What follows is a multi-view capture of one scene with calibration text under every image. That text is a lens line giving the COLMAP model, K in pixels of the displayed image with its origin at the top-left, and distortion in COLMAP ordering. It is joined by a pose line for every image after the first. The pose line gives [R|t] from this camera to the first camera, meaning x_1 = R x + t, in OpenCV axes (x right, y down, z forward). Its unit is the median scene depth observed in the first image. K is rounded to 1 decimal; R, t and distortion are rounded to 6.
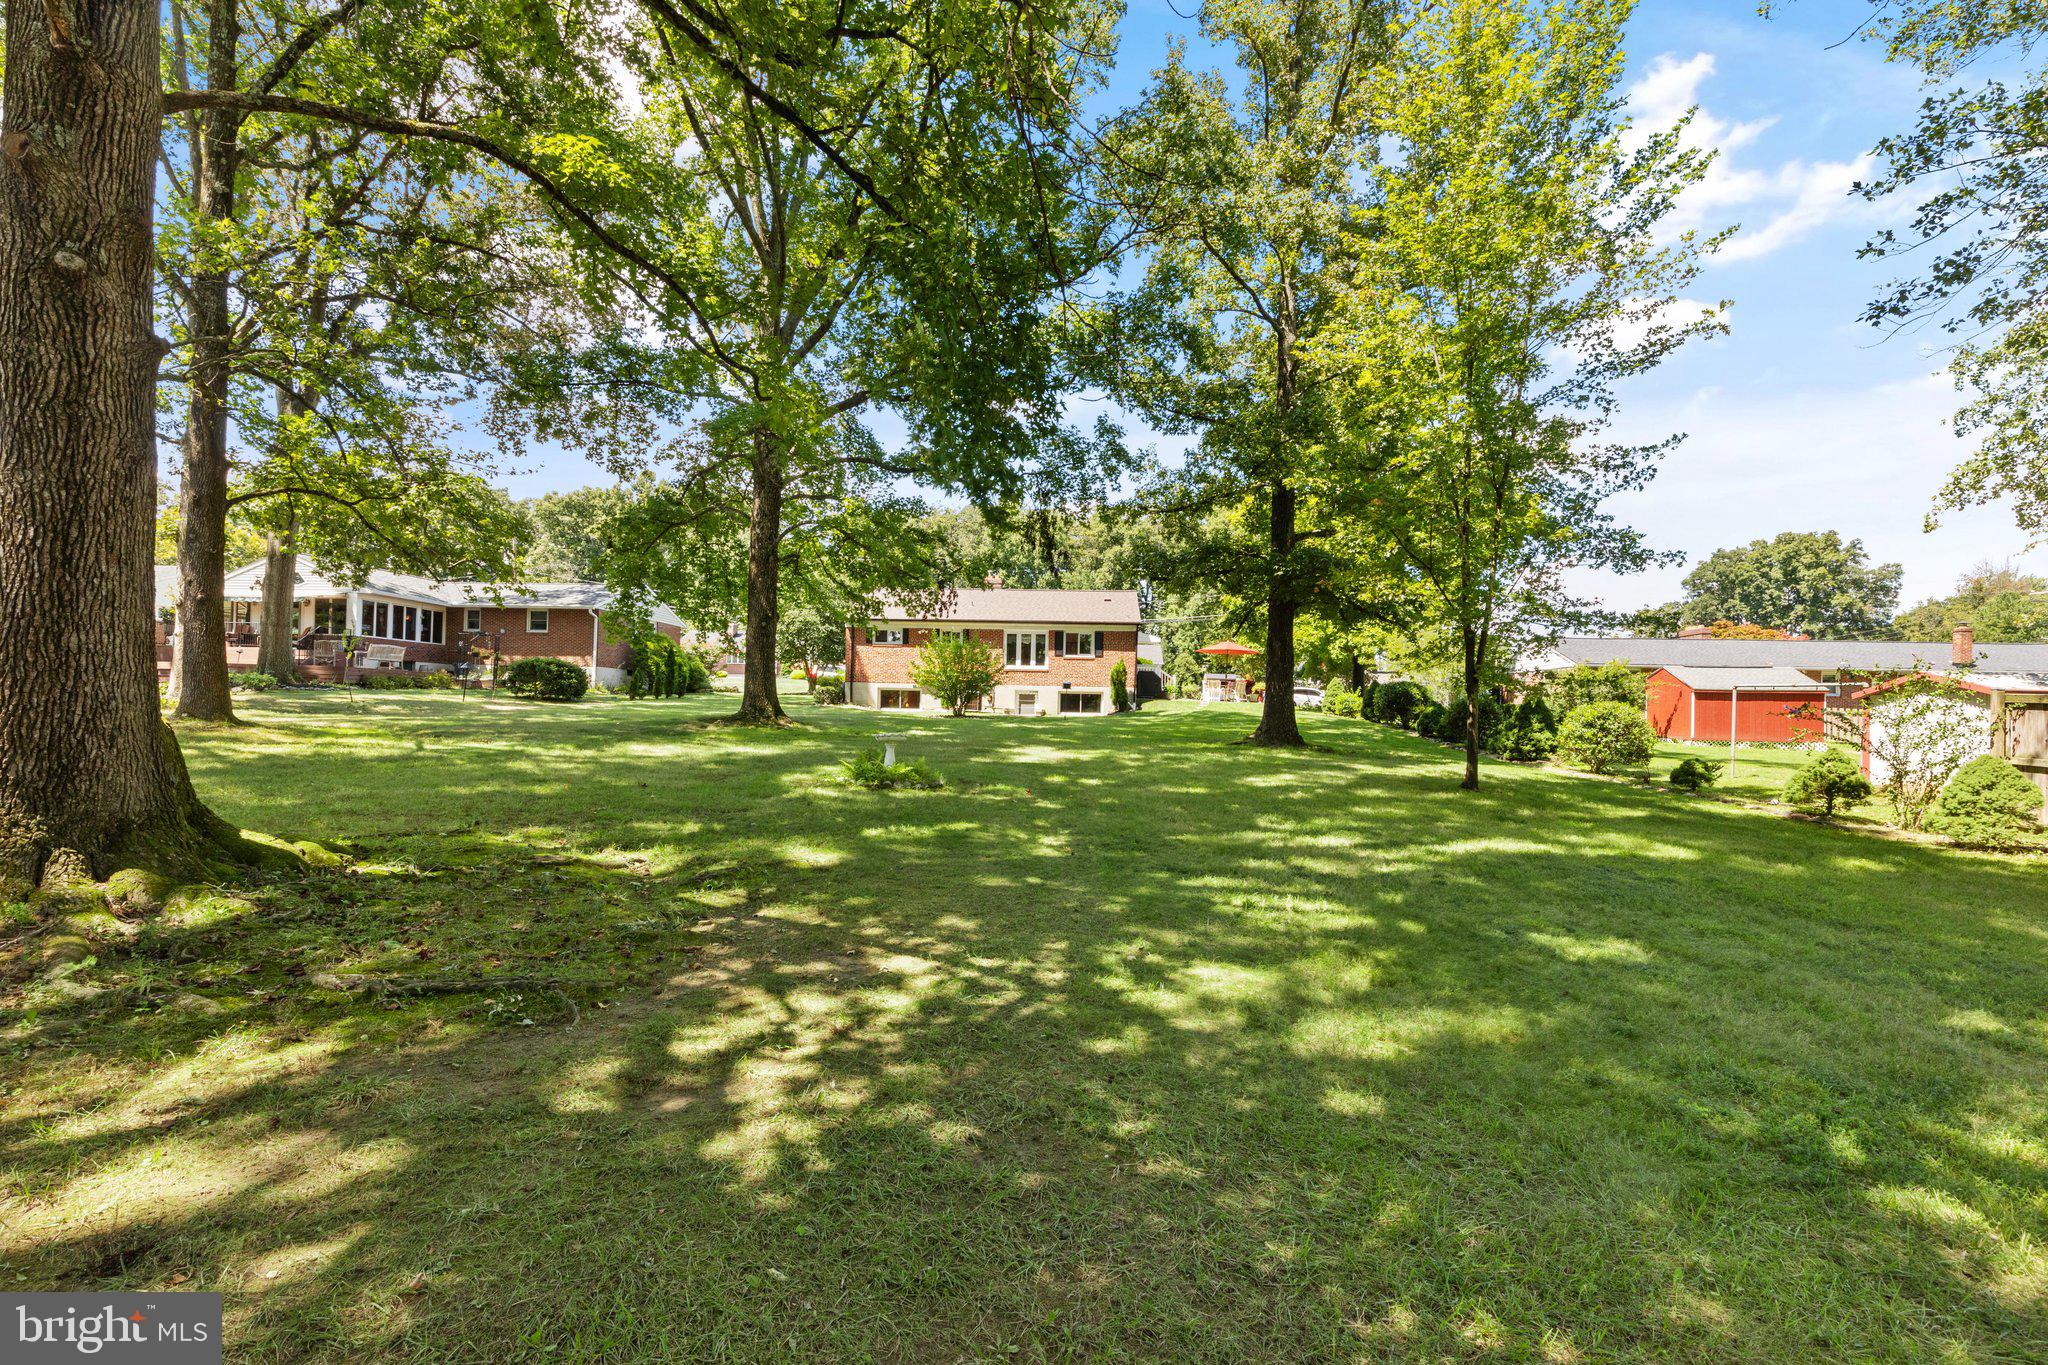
lens RADIAL K [[945.7, 0, 1023.3], [0, 945.7, 684.9], [0, 0, 1]] dist [0.008889, -0.001388]
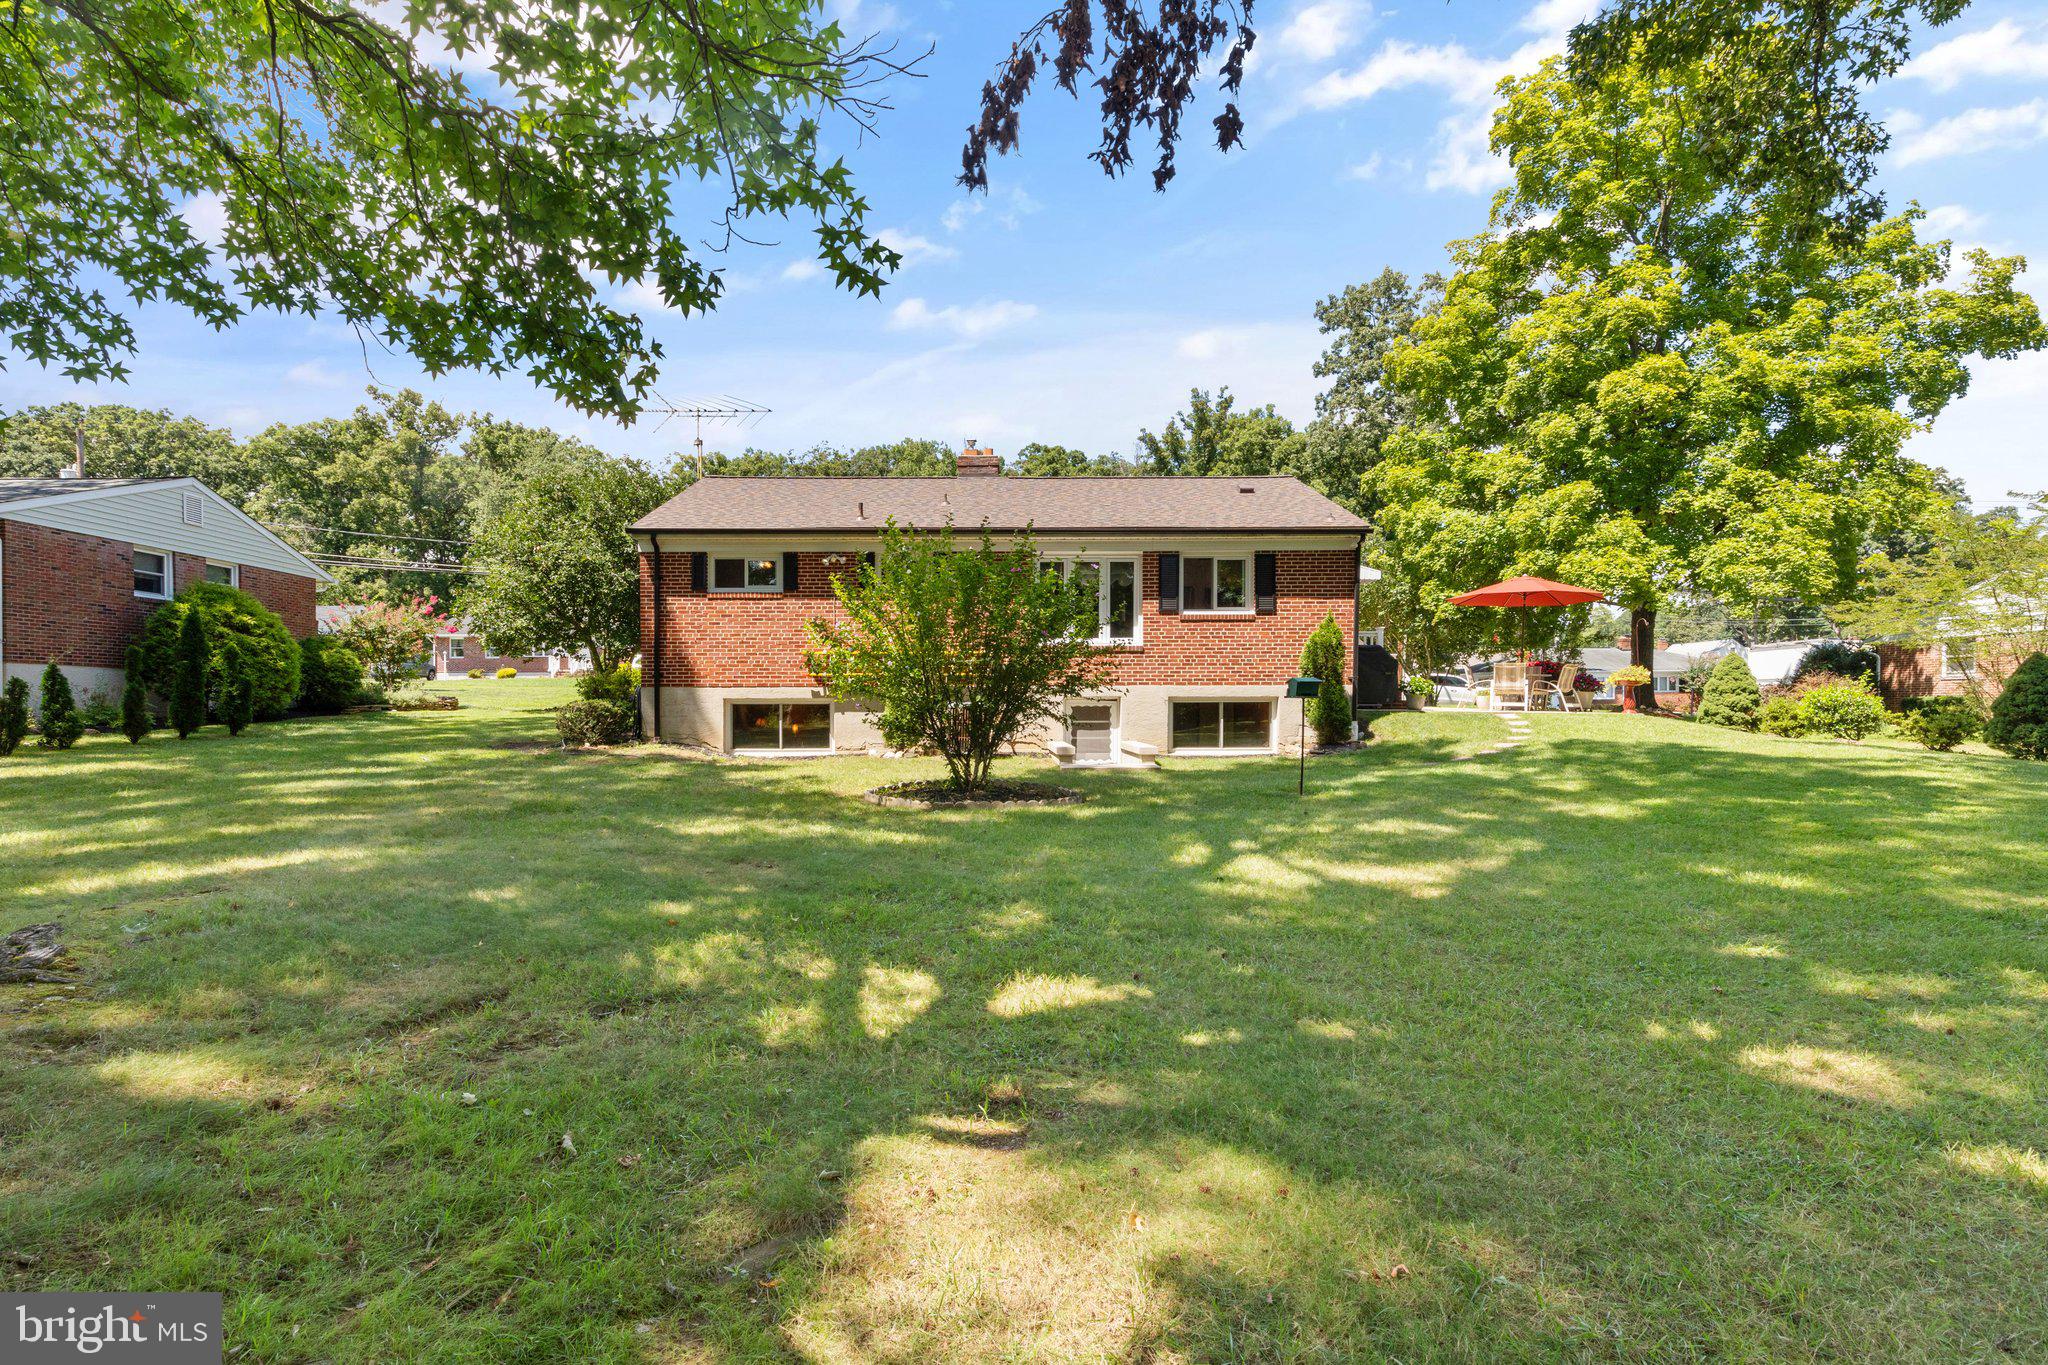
lens RADIAL K [[945.7, 0, 1026.9], [0, 945.7, 677.1], [0, 0, 1]] dist [0.008889, -0.001388]
pose [[0.994932, -0.020852, 0.098367, -0.064528], [0.022158, 0.999680, -0.012204, 0.001245], [-0.098081, 0.014321, 0.995075, 0.592671]]
